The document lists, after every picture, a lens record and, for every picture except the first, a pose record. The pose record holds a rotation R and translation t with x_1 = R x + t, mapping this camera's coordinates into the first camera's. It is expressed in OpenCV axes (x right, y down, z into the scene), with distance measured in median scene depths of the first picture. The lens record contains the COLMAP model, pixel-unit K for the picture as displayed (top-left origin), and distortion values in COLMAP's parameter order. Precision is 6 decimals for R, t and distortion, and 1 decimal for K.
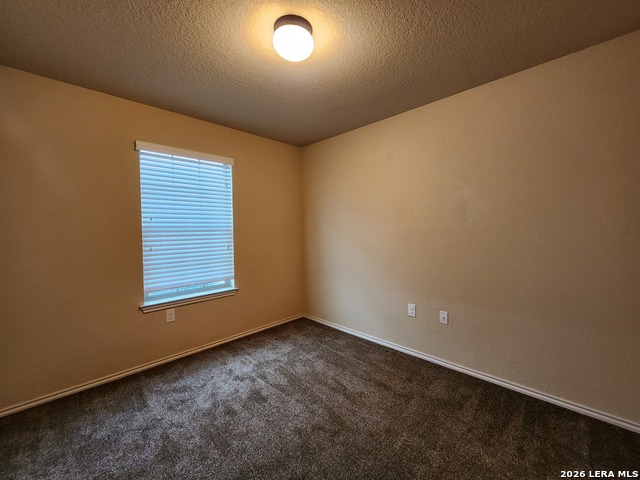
lens RADIAL K [[259.4, 0, 323.1], [0, 259.4, 241.9], [0, 0, 1]] dist [0.006258, -0.004525]
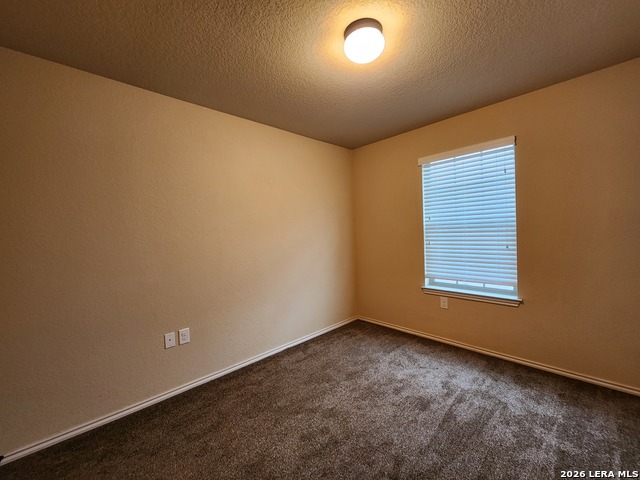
lens RADIAL K [[259.4, 0, 323.9], [0, 259.4, 238.1], [0, 0, 1]] dist [0.006258, -0.004525]
pose [[-0.033993, 0.034551, -0.998825, 0.618636], [-0.014903, 0.999274, 0.035074, -0.032530], [0.999311, 0.016078, -0.033453, 0.581198]]
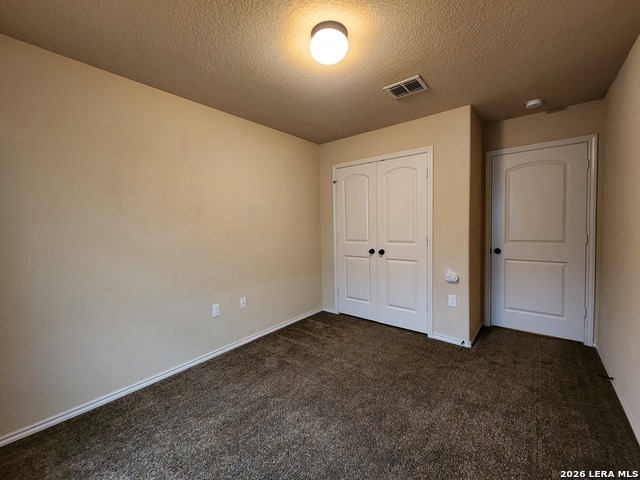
lens RADIAL K [[259.4, 0, 322.0], [0, 259.4, 235.6], [0, 0, 1]] dist [0.006258, -0.004525]
pose [[-0.083804, -0.033891, 0.995906, -0.791930], [0.073645, 0.996478, 0.040108, -0.035882], [-0.993757, 0.076704, -0.081013, 0.769470]]
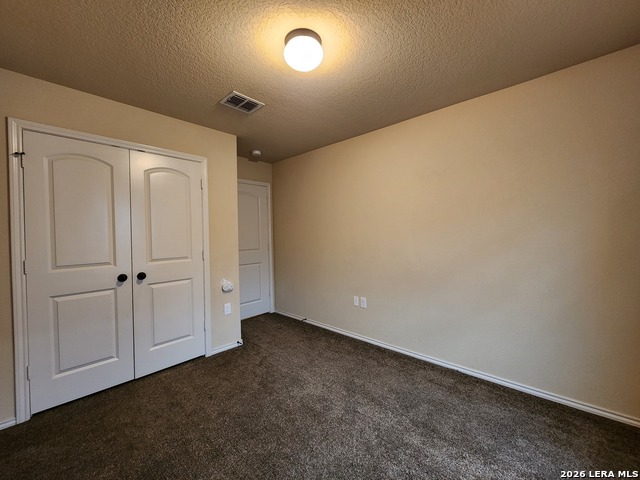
lens RADIAL K [[259.4, 0, 328.1], [0, 259.4, 234.8], [0, 0, 1]] dist [0.006258, -0.004525]
pose [[-0.999138, 0.025774, -0.032556, -0.097211], [0.023844, 0.998012, 0.058339, -0.071393], [0.033995, 0.057512, -0.997766, 1.388554]]
